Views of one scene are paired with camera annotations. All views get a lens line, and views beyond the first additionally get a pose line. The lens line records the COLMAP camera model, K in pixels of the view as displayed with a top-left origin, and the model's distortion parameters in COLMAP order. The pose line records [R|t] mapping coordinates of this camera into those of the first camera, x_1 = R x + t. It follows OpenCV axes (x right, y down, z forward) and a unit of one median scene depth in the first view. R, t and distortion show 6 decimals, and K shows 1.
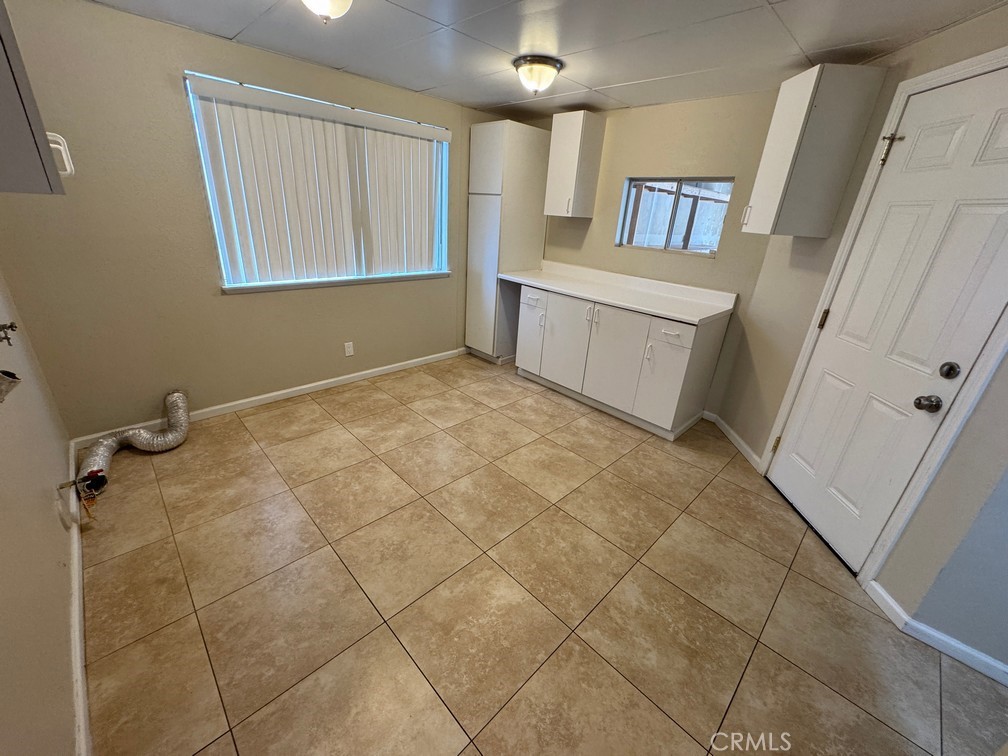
lens RADIAL K [[401.2, 0, 503.7], [0, 401.2, 374.6], [0, 0, 1]] dist [-0.001924, 0.000008]
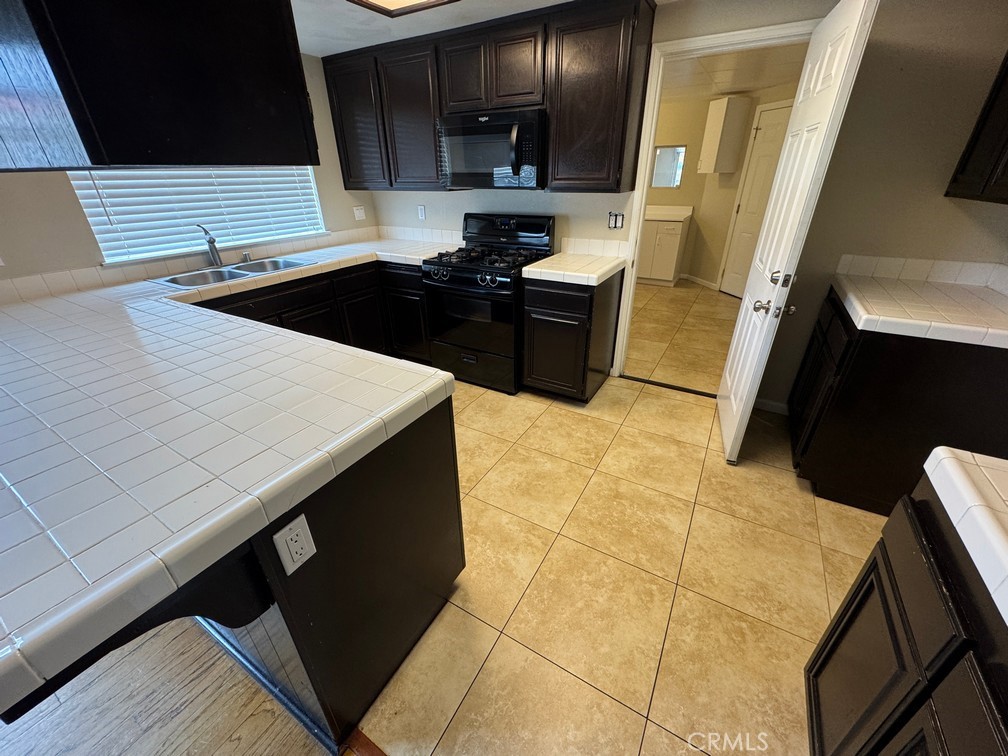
lens RADIAL K [[401.2, 0, 504.5], [0, 401.2, 378.9], [0, 0, 1]] dist [-0.001924, 0.000008]
pose [[0.964572, -0.186369, 0.186731, -1.044890], [0.169651, 0.980215, 0.101972, 0.337071], [-0.202040, -0.066680, 0.977105, -0.983436]]
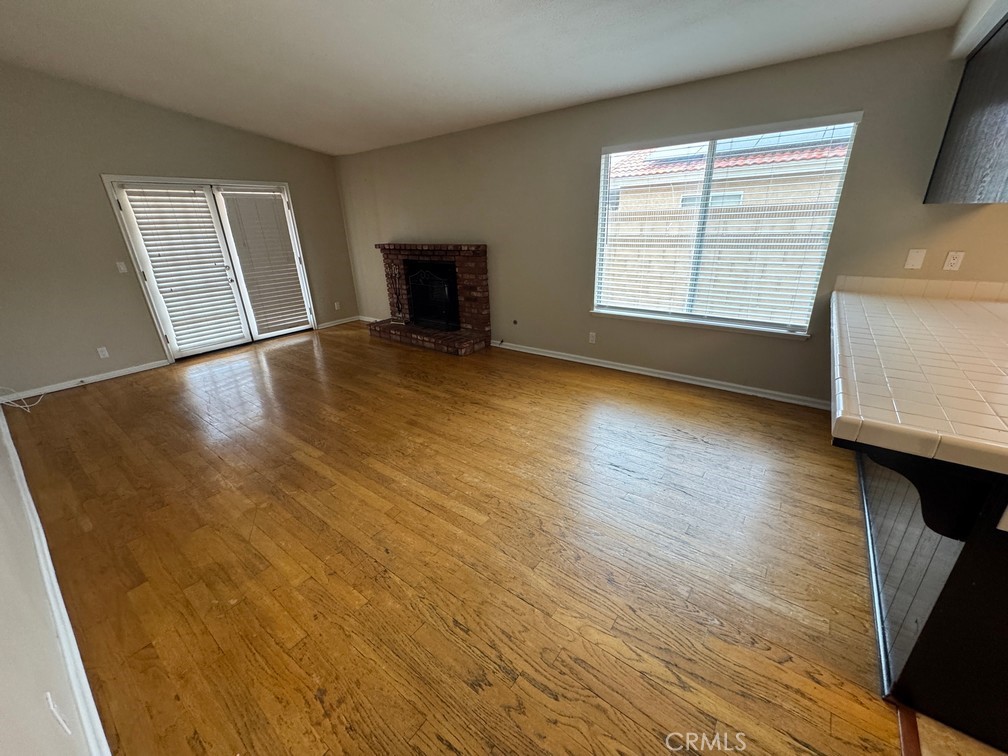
lens RADIAL K [[401.2, 0, 501.9], [0, 401.2, 377.2], [0, 0, 1]] dist [-0.001924, 0.000008]
pose [[0.135957, 0.291859, -0.946749, 0.537933], [-0.341373, 0.910901, 0.231786, 1.626674], [0.930043, 0.291681, 0.223476, -4.089244]]
